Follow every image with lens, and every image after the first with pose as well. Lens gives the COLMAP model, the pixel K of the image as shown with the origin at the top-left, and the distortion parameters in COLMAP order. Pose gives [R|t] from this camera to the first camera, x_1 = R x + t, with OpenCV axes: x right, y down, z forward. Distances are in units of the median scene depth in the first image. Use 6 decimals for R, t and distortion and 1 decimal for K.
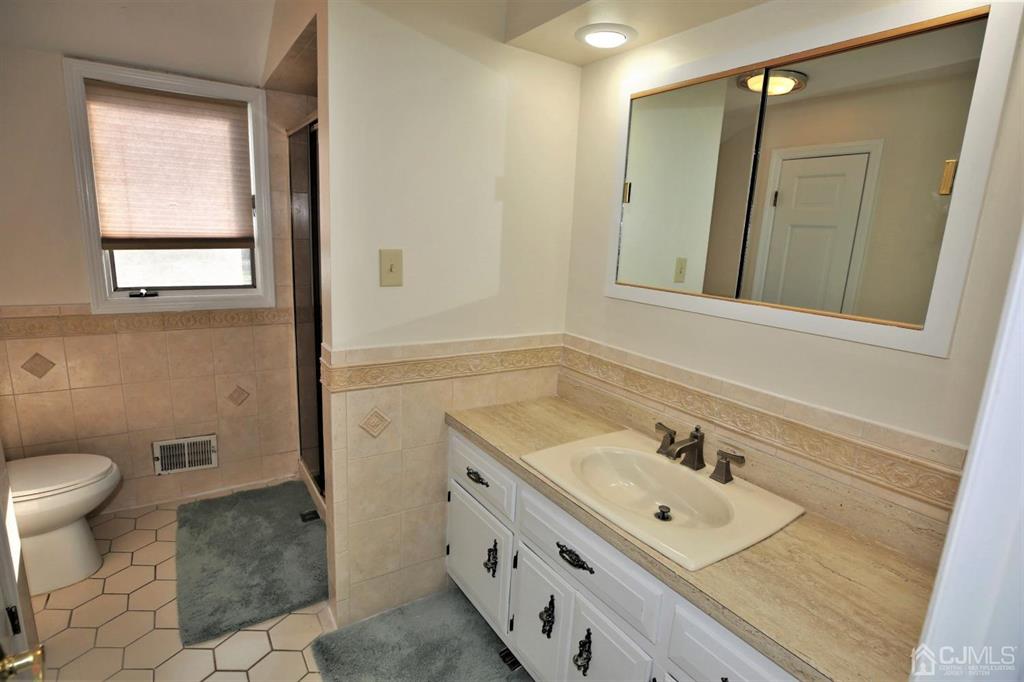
lens RADIAL K [[508.6, 0, 512.0], [0, 508.6, 341.0], [0, 0, 1]] dist [-0.042658, 0.000092]
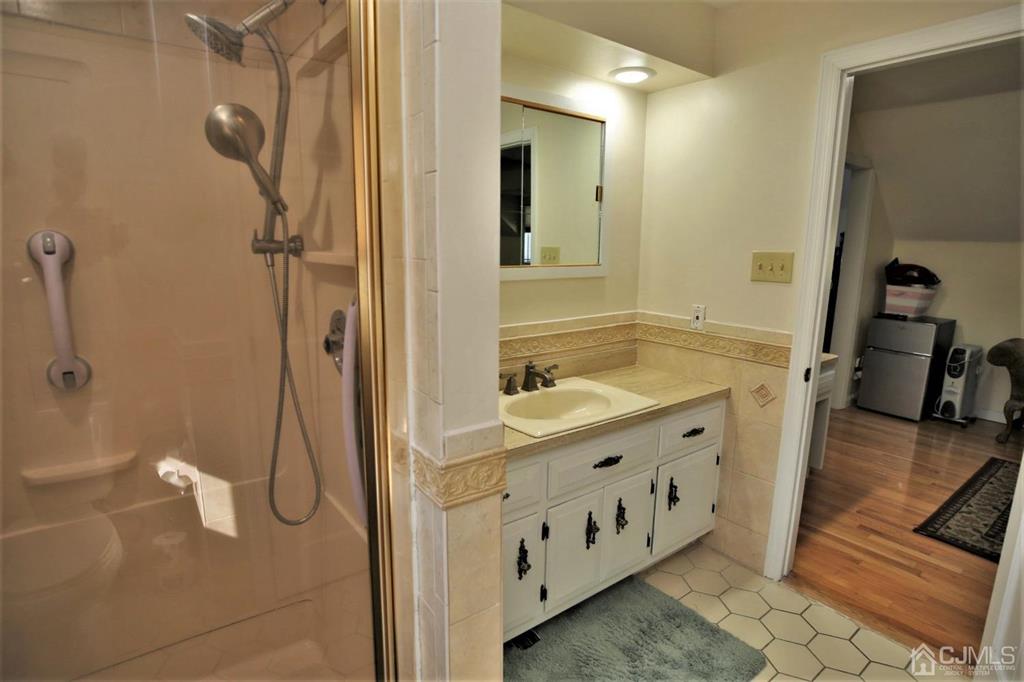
lens RADIAL K [[508.6, 0, 512.0], [0, 508.6, 341.0], [0, 0, 1]] dist [-0.042658, 0.000092]
pose [[-0.049143, -0.238222, 0.969967, -1.225326], [0.193419, 0.950487, 0.243238, -0.292013], [-0.979885, 0.199563, -0.000633, 1.304718]]
